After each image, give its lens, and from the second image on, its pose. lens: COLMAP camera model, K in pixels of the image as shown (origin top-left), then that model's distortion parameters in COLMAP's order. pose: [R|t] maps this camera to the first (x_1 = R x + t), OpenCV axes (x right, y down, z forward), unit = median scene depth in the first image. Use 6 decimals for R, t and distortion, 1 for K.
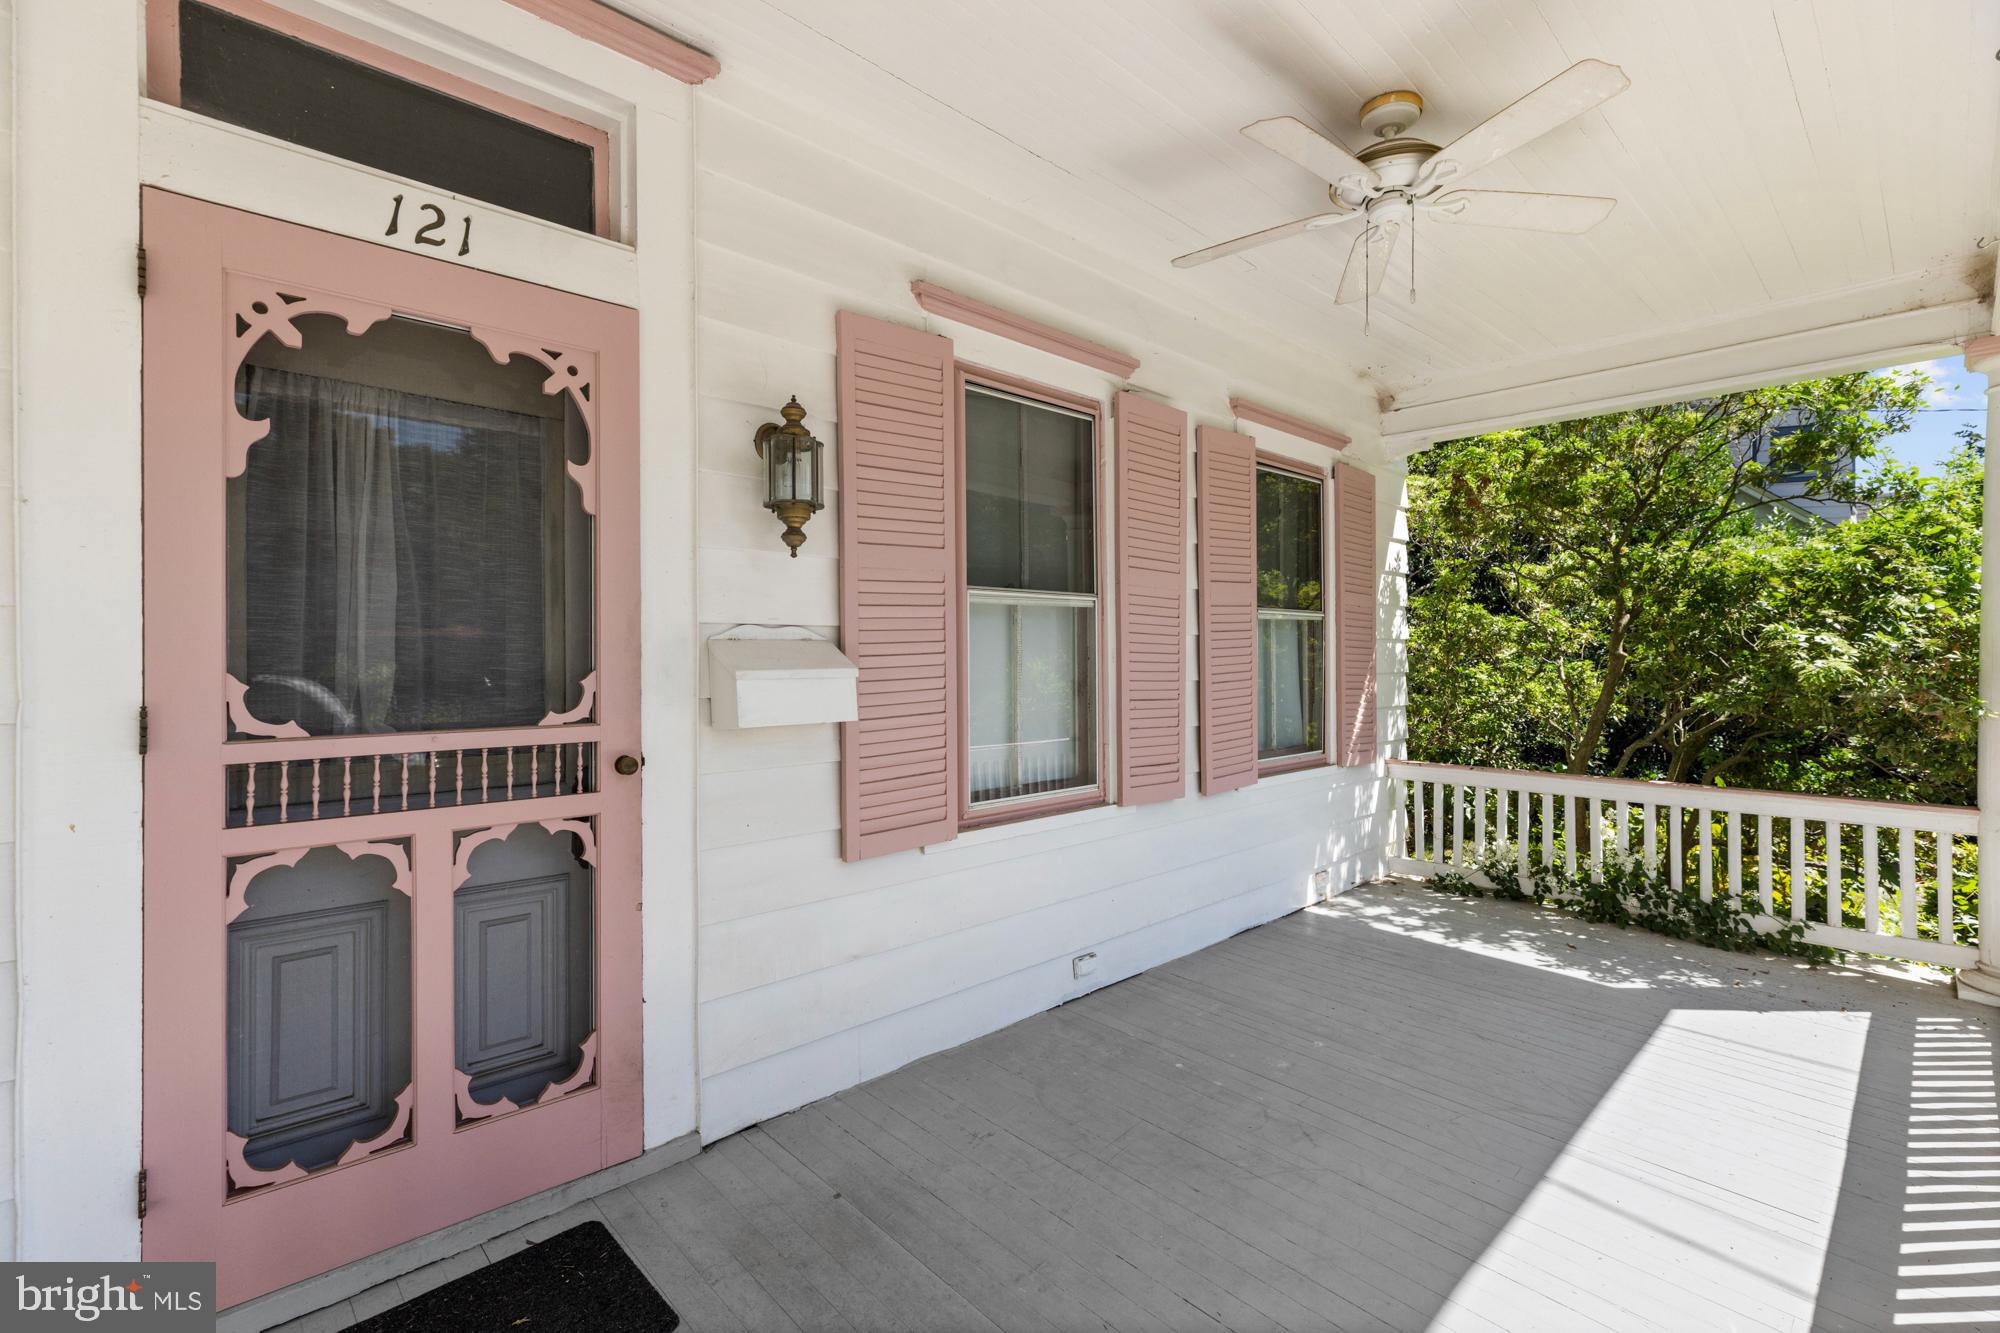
lens RADIAL K [[900.9, 0, 1003.3], [0, 900.9, 657.4], [0, 0, 1]] dist [0.004953, 0.000582]
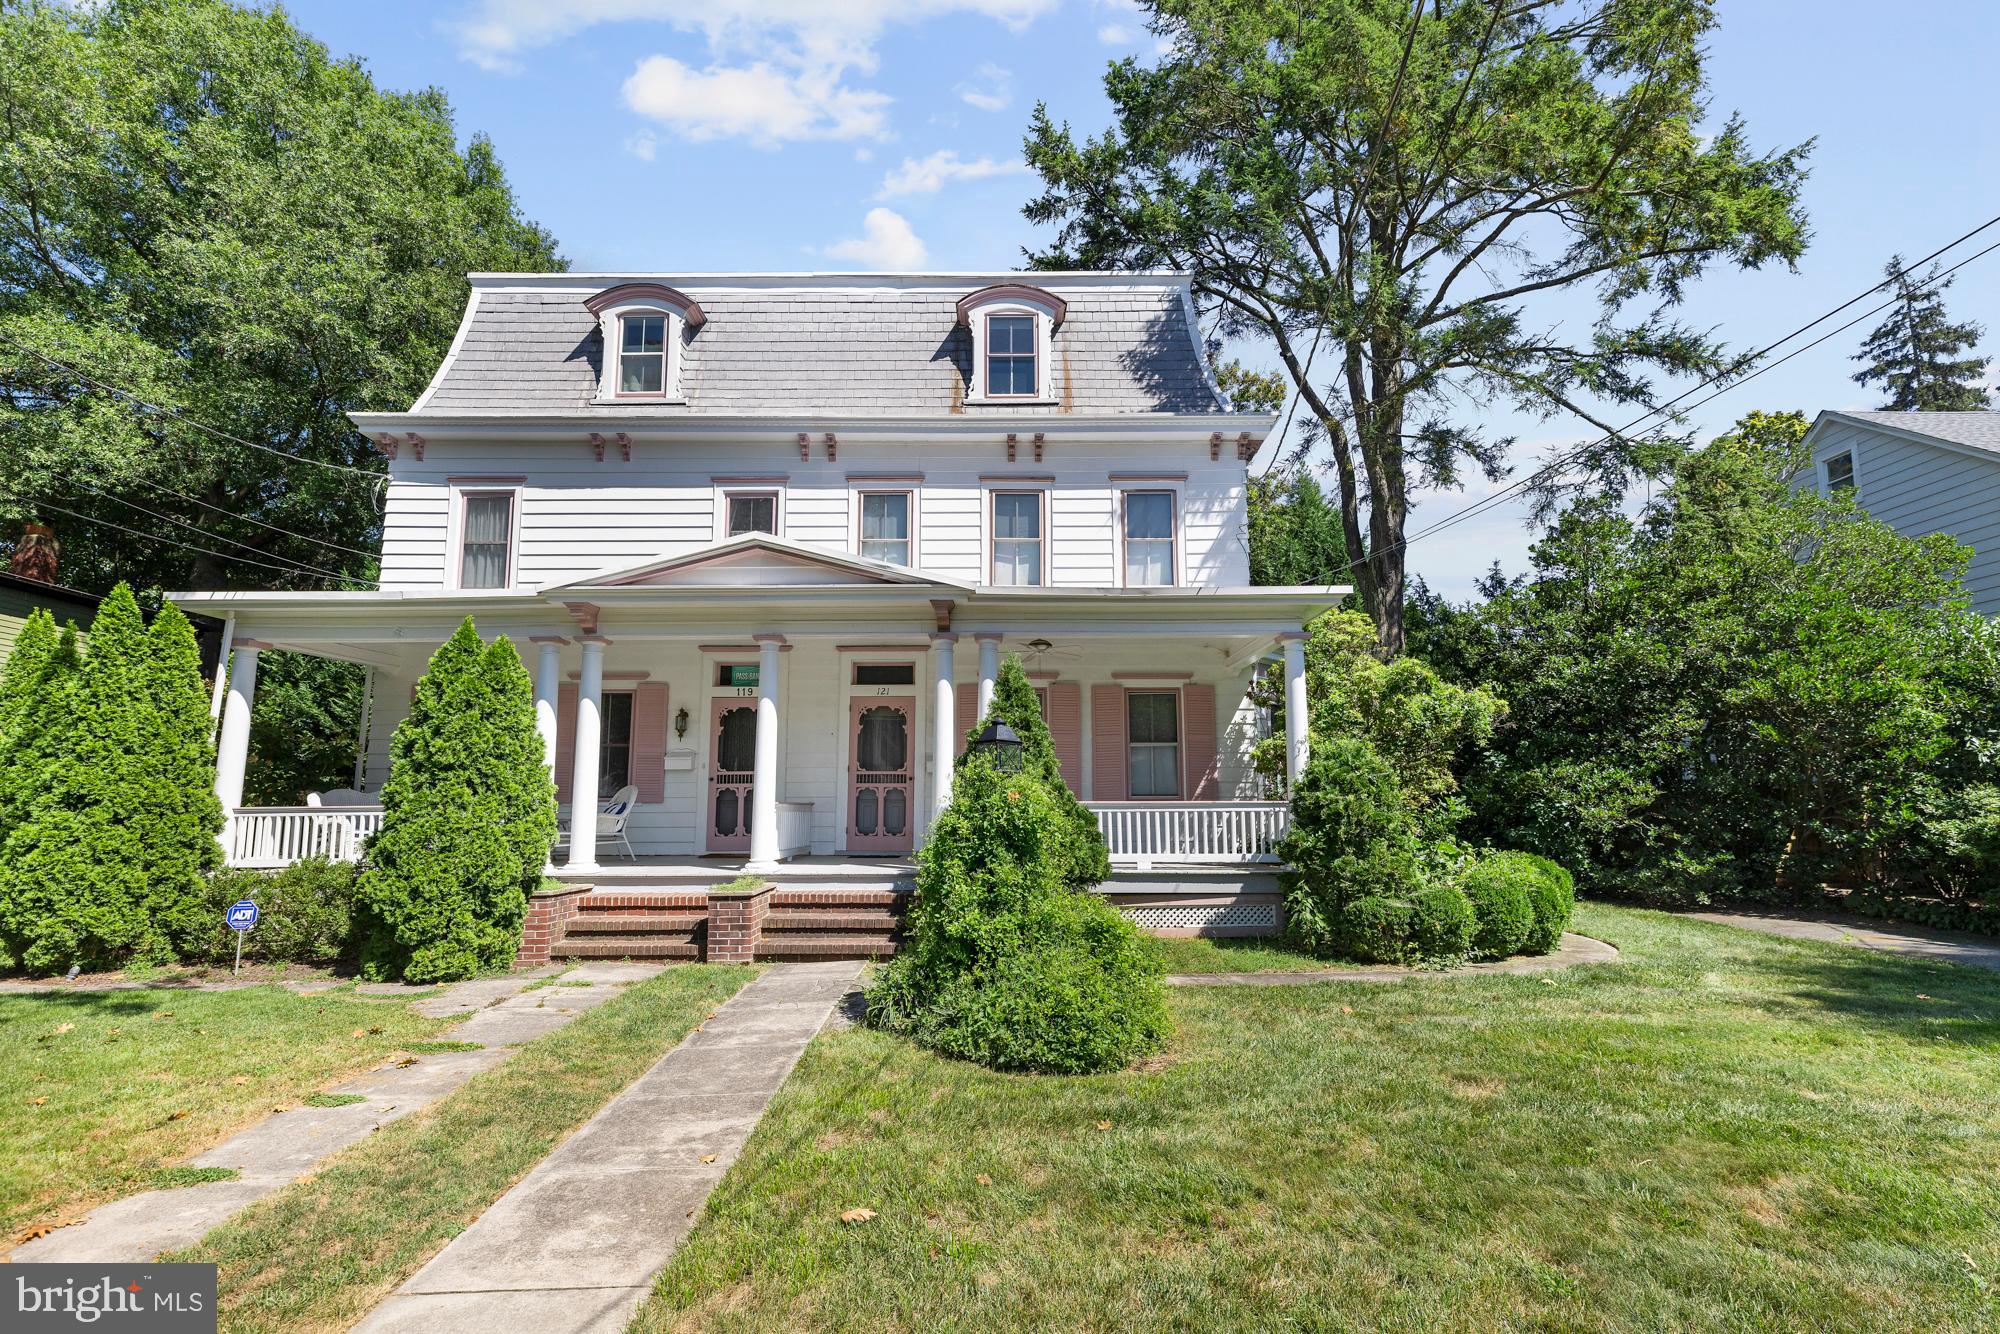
lens RADIAL K [[900.9, 0, 1003.8], [0, 900.9, 705.1], [0, 0, 1]] dist [0.004953, 0.000582]
pose [[0.738108, -0.083752, -0.669464, 3.906544], [0.000895, 0.992386, -0.123165, 0.369609], [0.674682, 0.090310, 0.732563, -2.826357]]
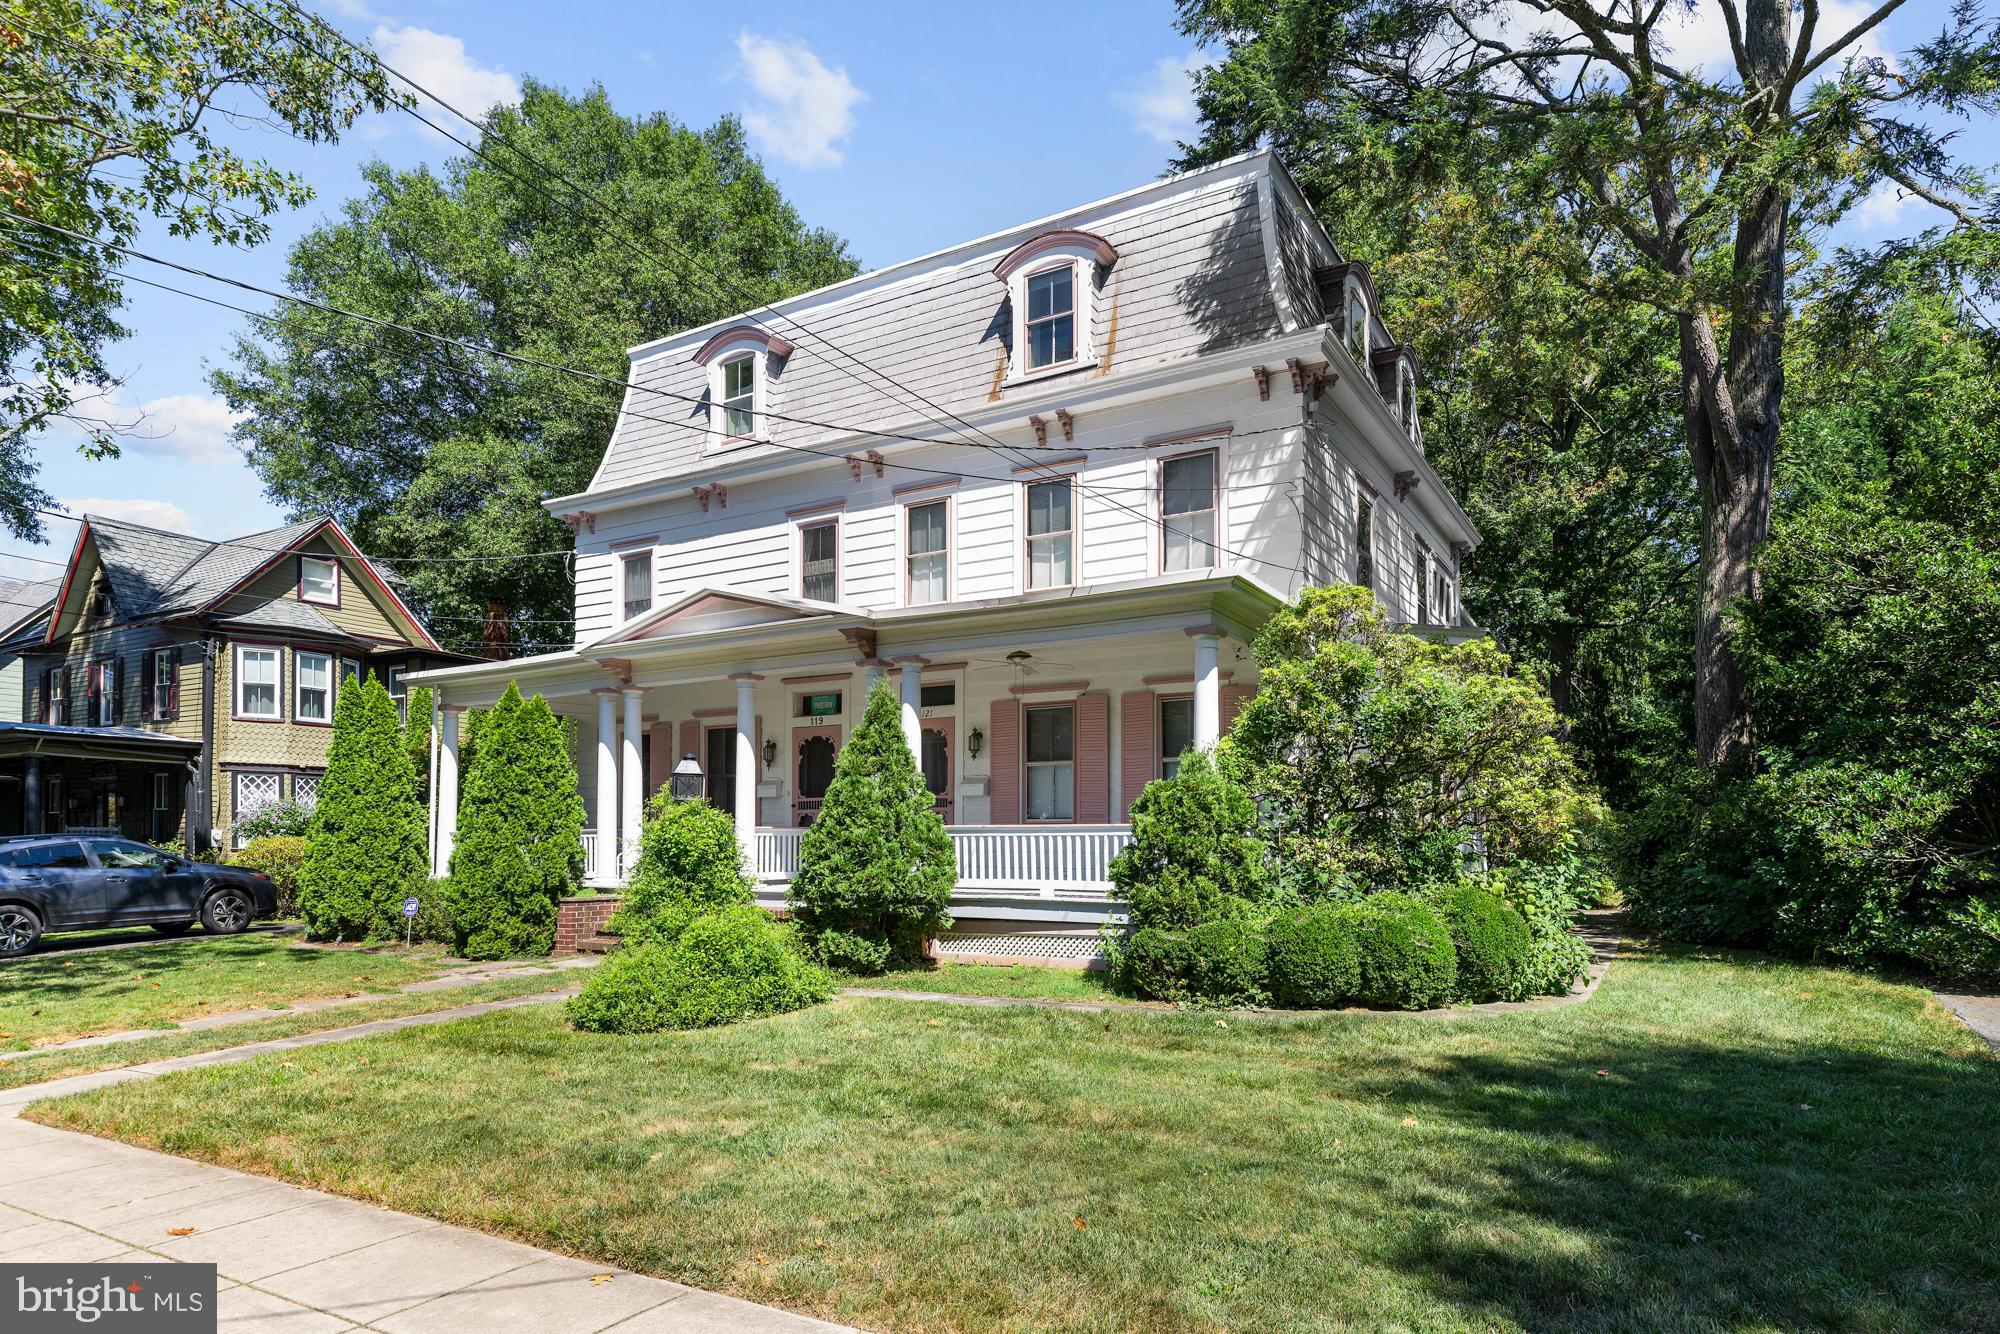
lens RADIAL K [[1153.0, 0, 1039.4], [0, 1153.0, 840.0], [0, 0, 1]] dist [0.002350, 0.001164]
pose [[0.297927, -0.002167, -0.954586, 6.606835], [-0.004291, 0.999984, -0.003609, 0.384107], [0.954579, 0.005172, 0.297913, -0.570227]]
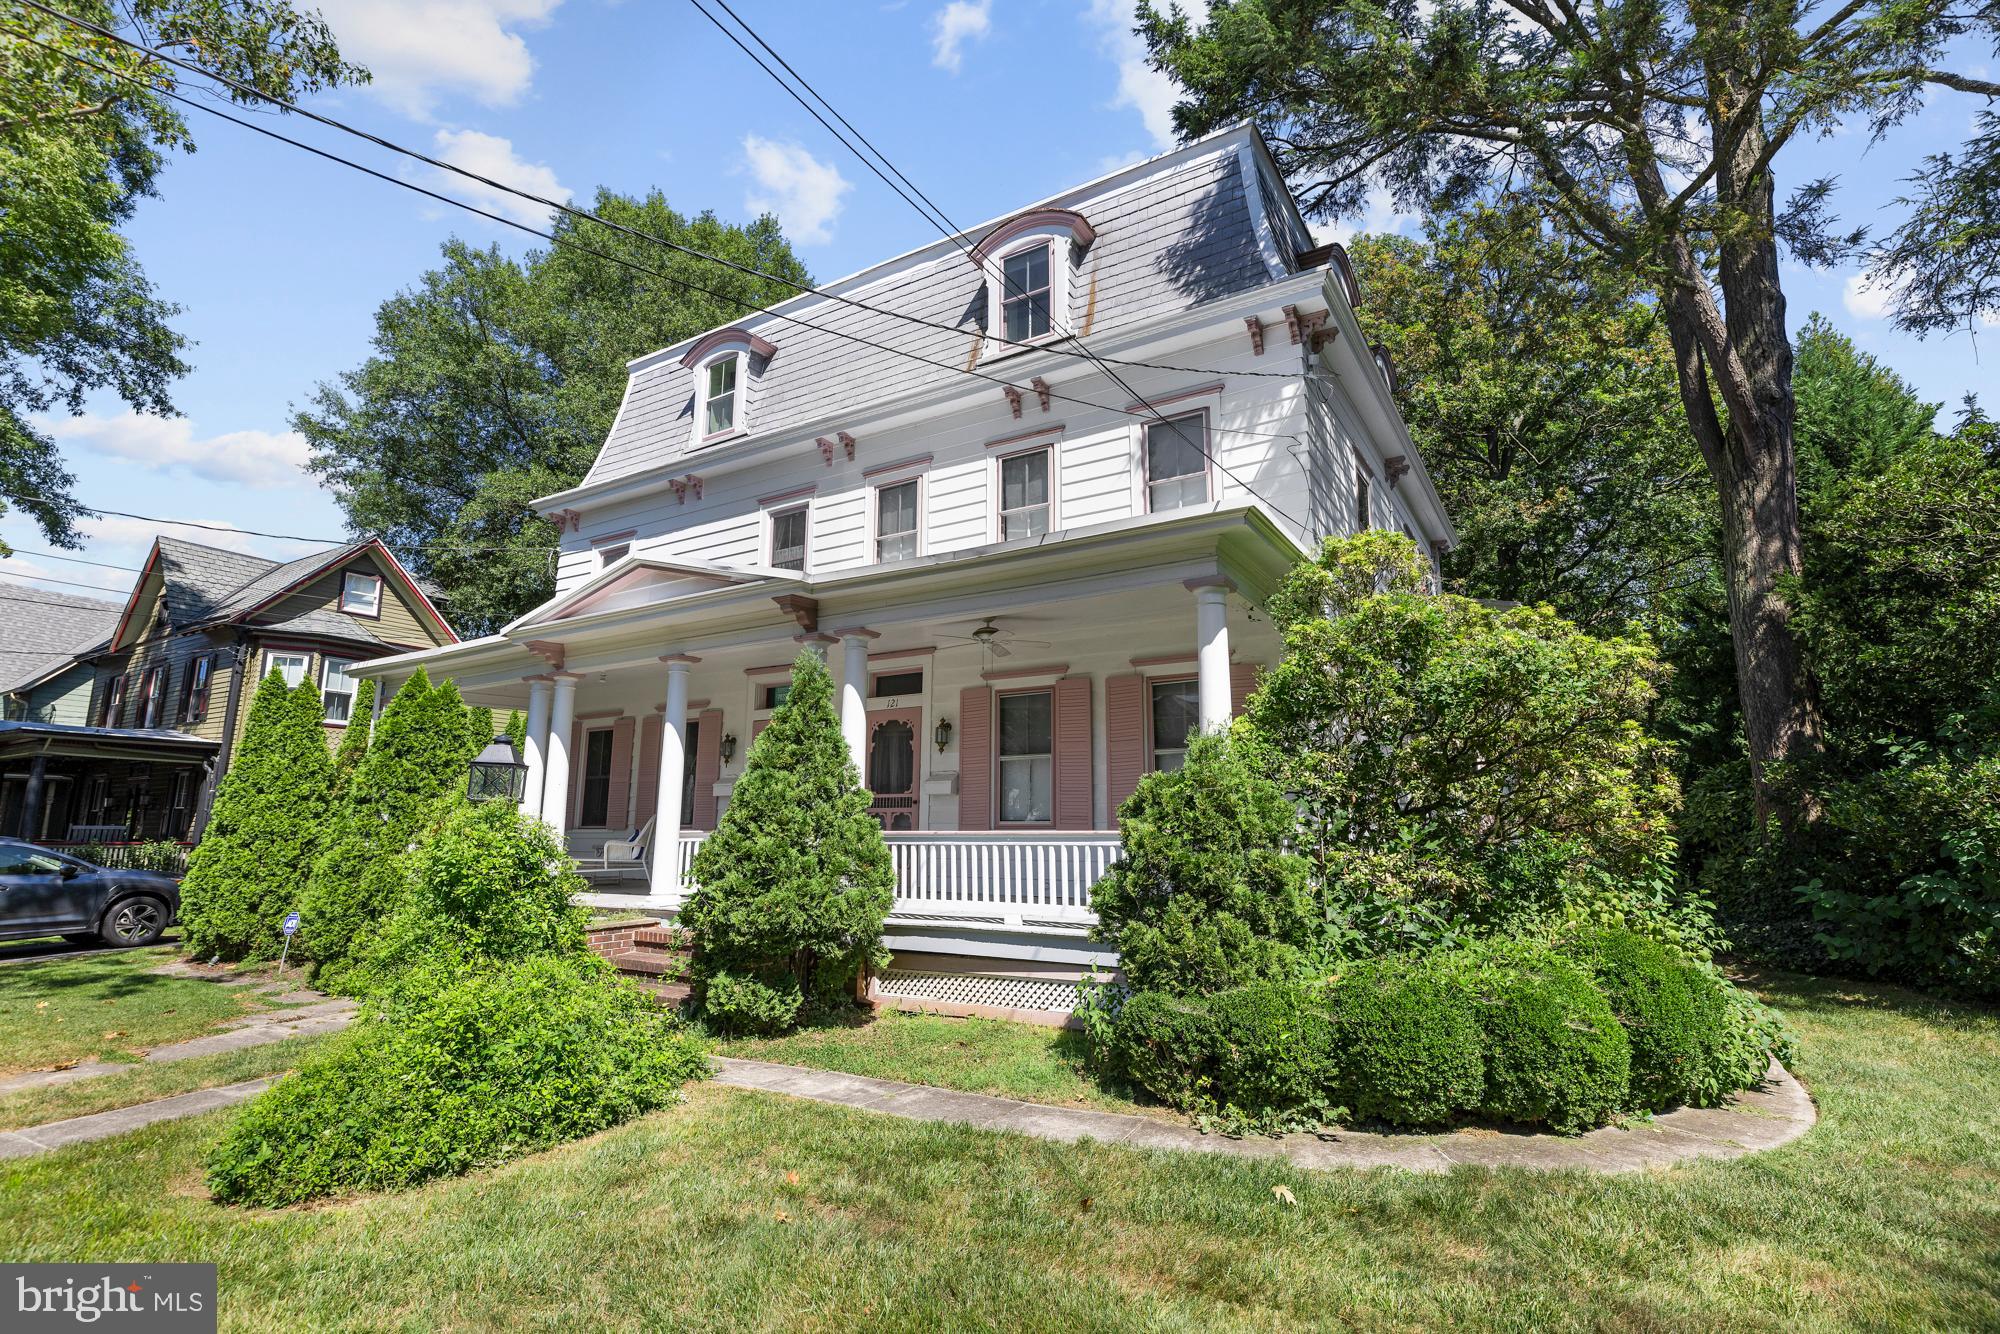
lens RADIAL K [[942.3, 0, 1027.8], [0, 942.3, 667.5], [0, 0, 1]] dist [-0.005387, 0.000247]
pose [[0.283676, -0.166927, -0.944279, 4.805241], [-0.004040, 0.984515, -0.175254, 0.304672], [0.958912, 0.053531, 0.278609, 0.146363]]
